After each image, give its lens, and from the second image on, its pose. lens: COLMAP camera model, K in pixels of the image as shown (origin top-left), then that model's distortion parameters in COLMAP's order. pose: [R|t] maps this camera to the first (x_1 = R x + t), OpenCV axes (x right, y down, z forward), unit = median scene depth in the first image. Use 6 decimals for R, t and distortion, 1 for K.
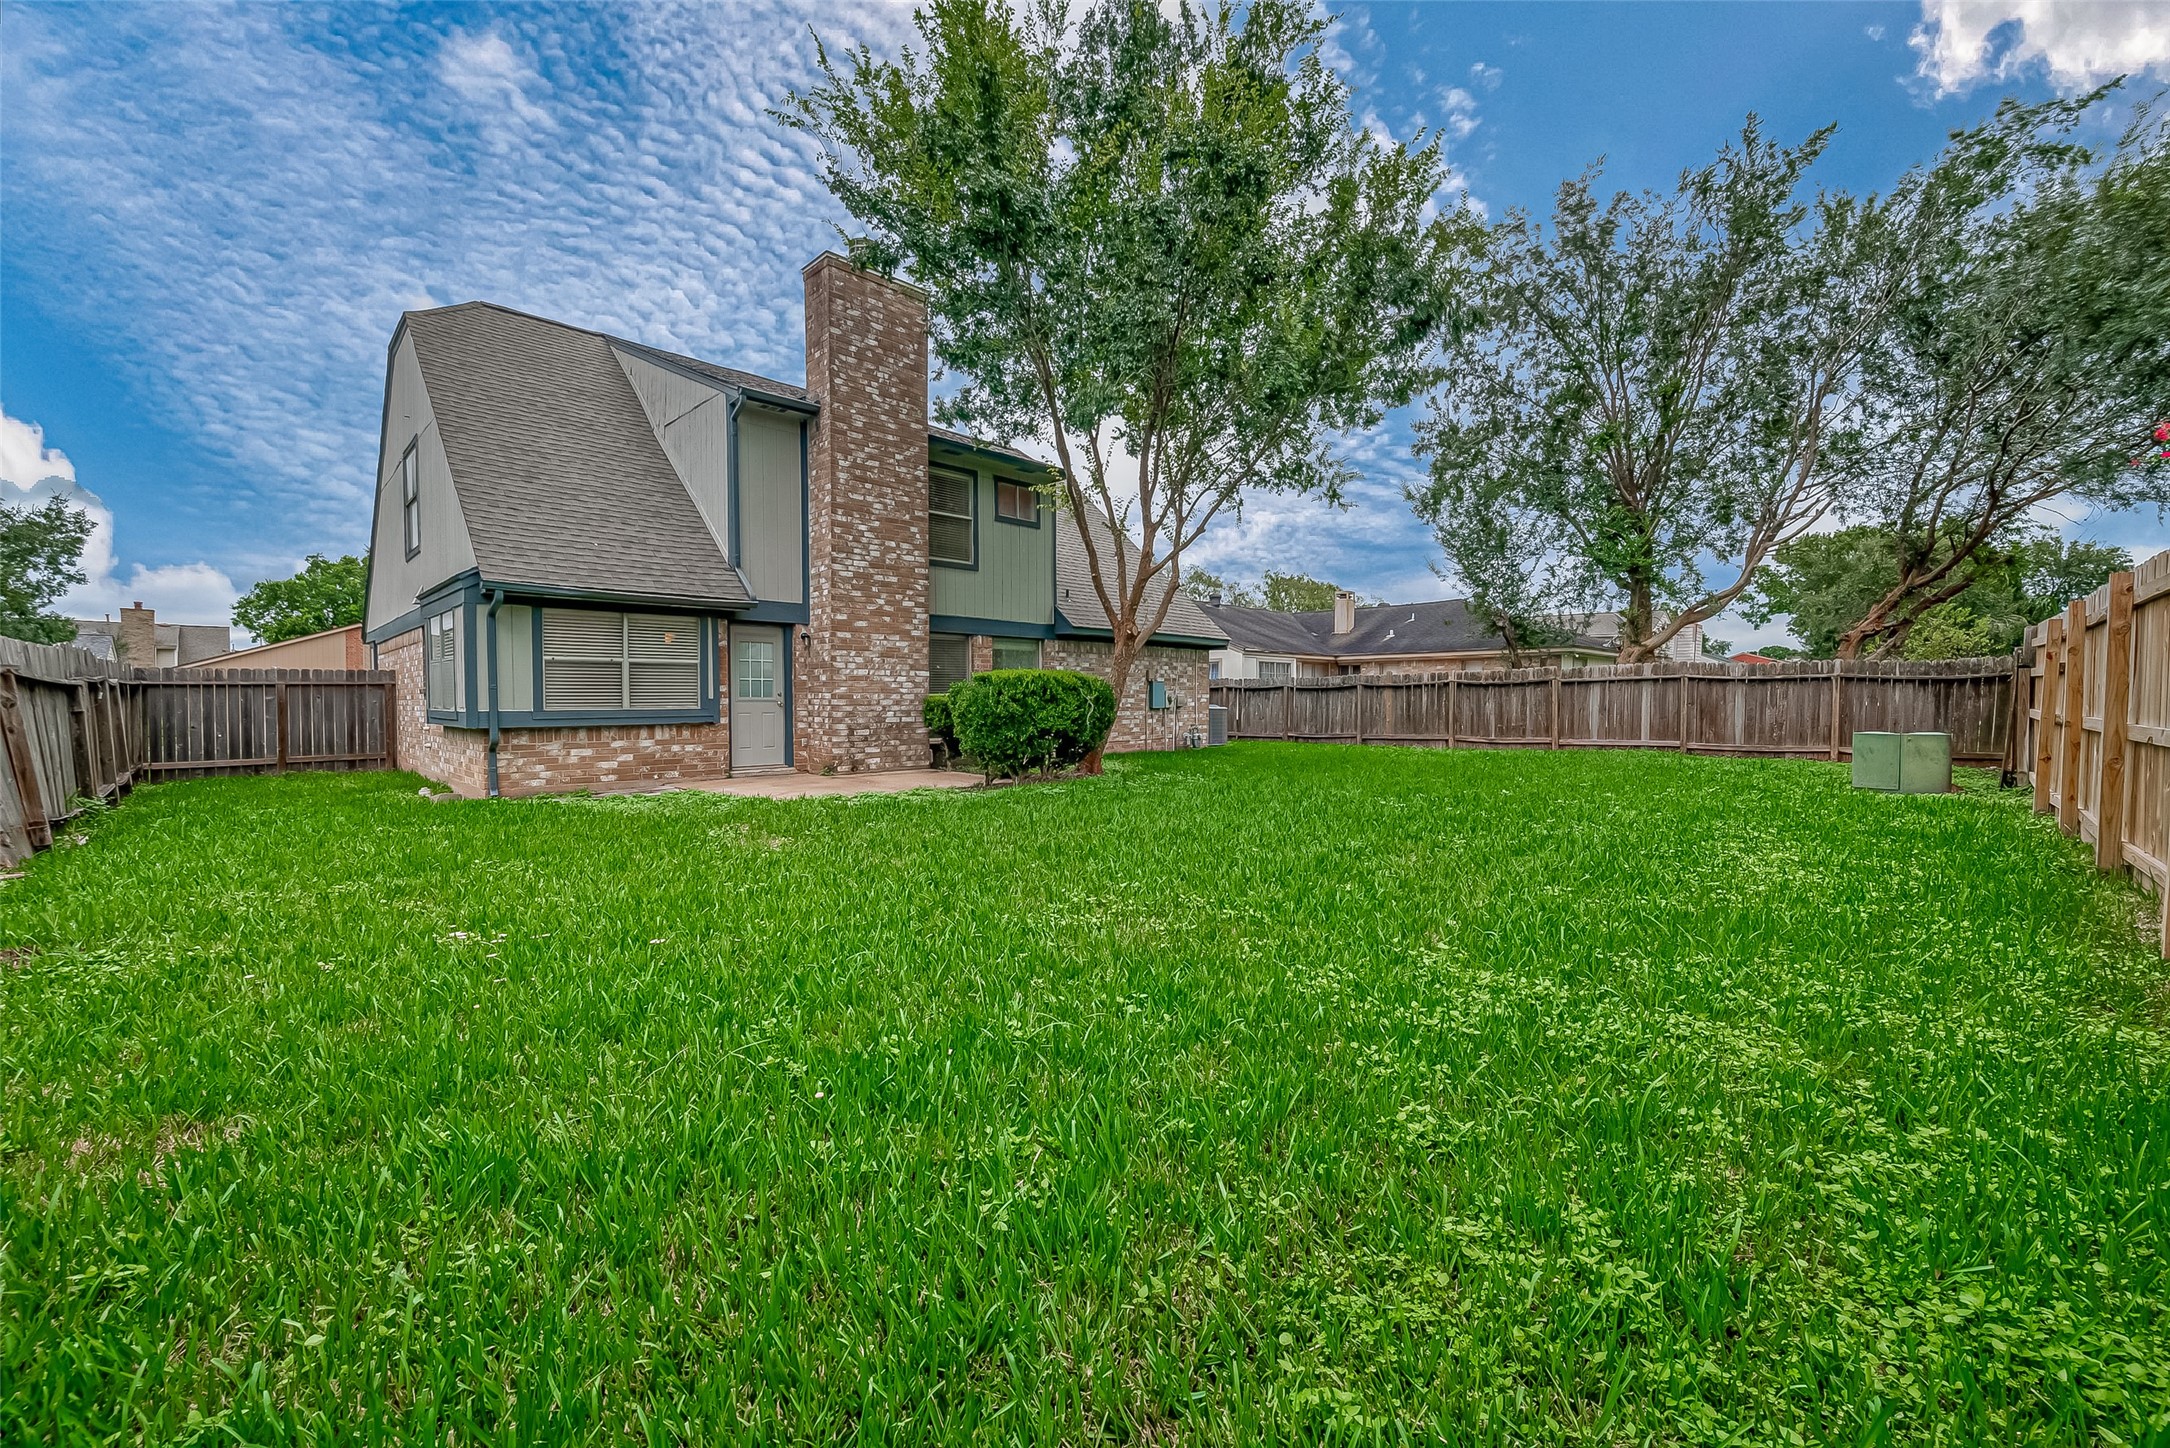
lens RADIAL K [[856.7, 0, 1083.6], [0, 856.7, 722.7], [0, 0, 1]] dist [-0.003247, -0.000691]
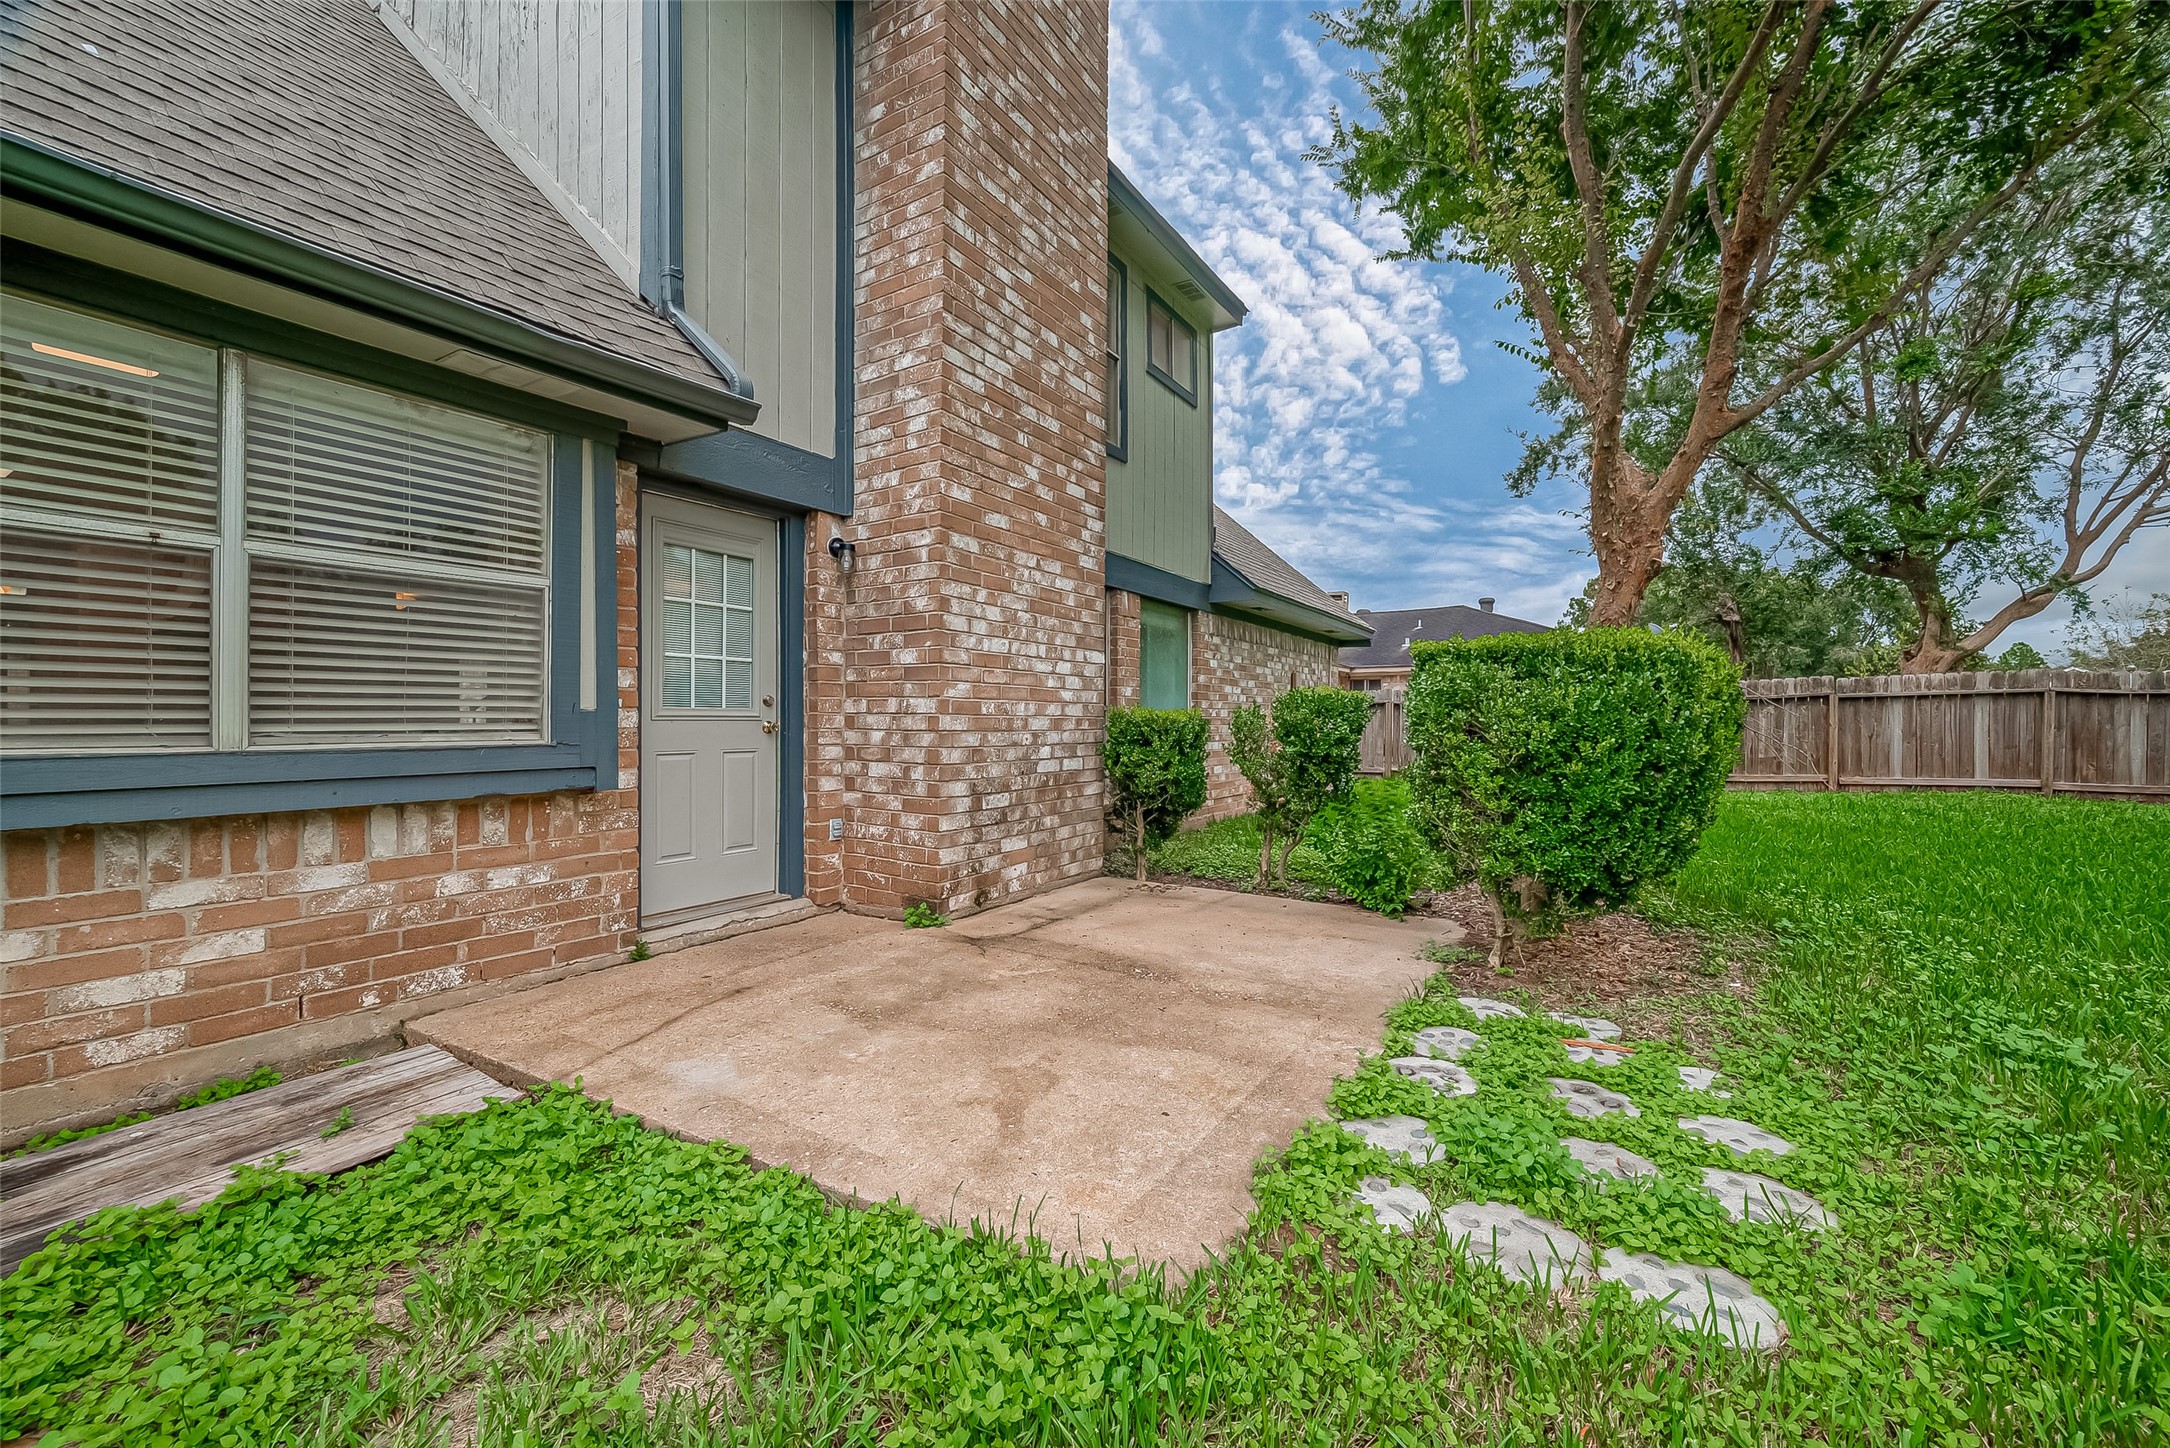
lens RADIAL K [[856.7, 0, 1096.6], [0, 856.7, 722.7], [0, 0, 1]] dist [-0.003247, -0.000691]
pose [[0.971086, 0.002878, 0.238712, -0.308171], [0.002964, 0.999705, -0.024110, -0.014635], [-0.238711, 0.024120, 0.970791, 0.615029]]
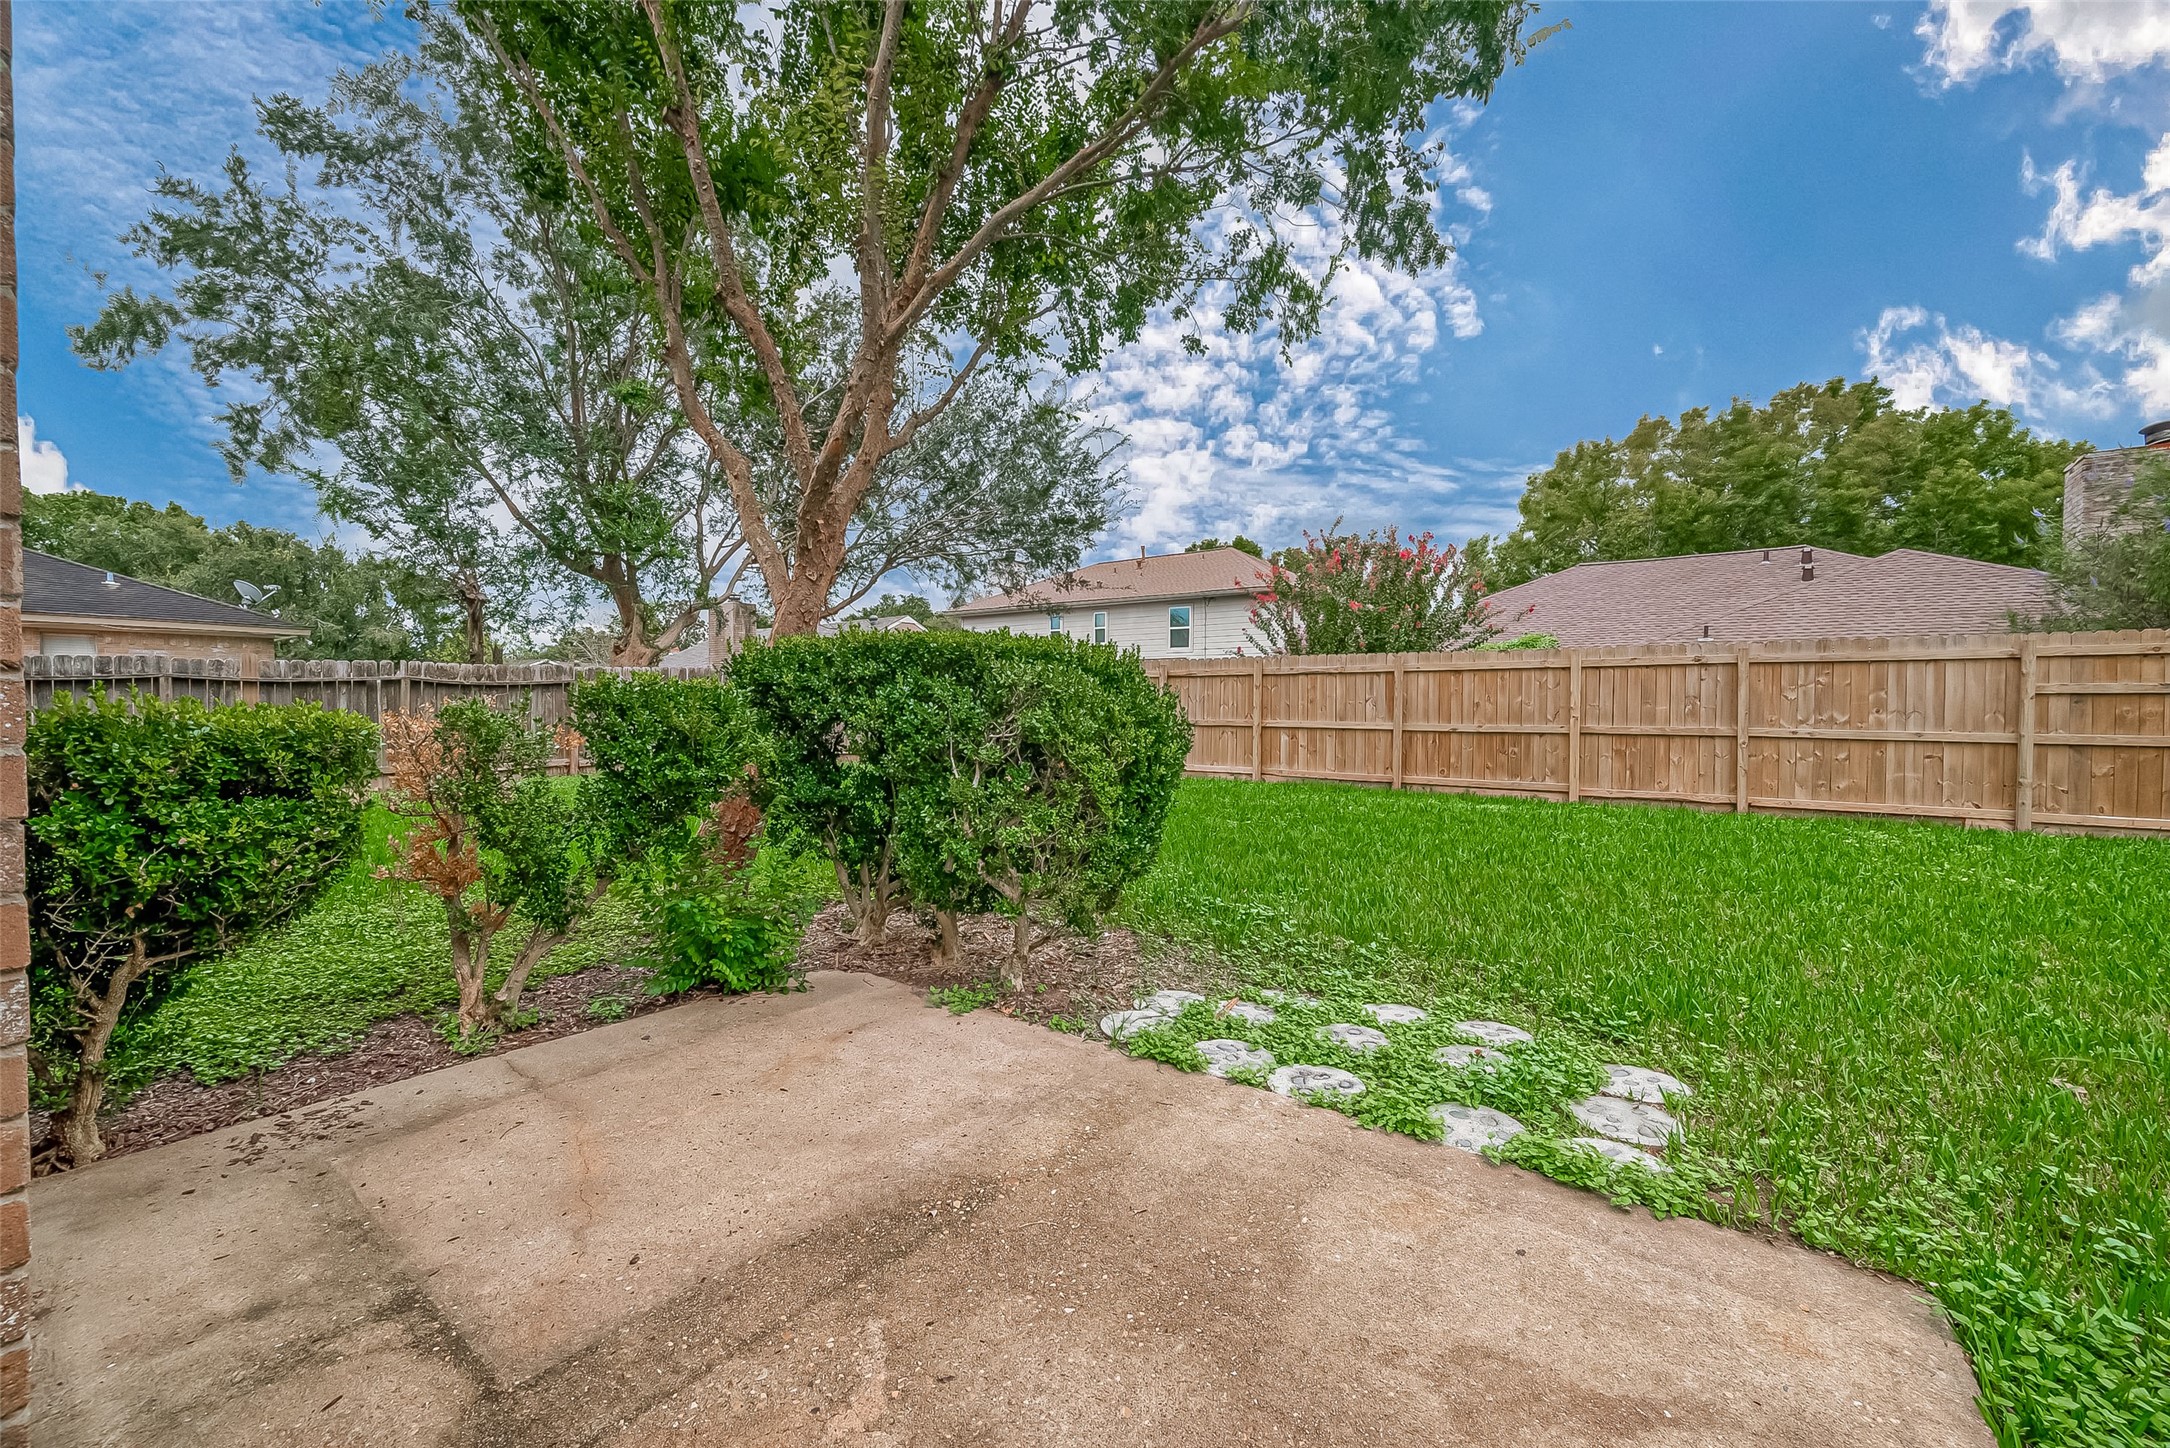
lens RADIAL K [[856.7, 0, 1092.8], [0, 856.7, 726.9], [0, 0, 1]] dist [-0.003247, -0.000691]
pose [[-0.143244, -0.025131, 0.989368, -0.380170], [0.020732, 0.999382, 0.028387, -0.029435], [-0.989470, 0.024578, -0.142635, 0.883644]]
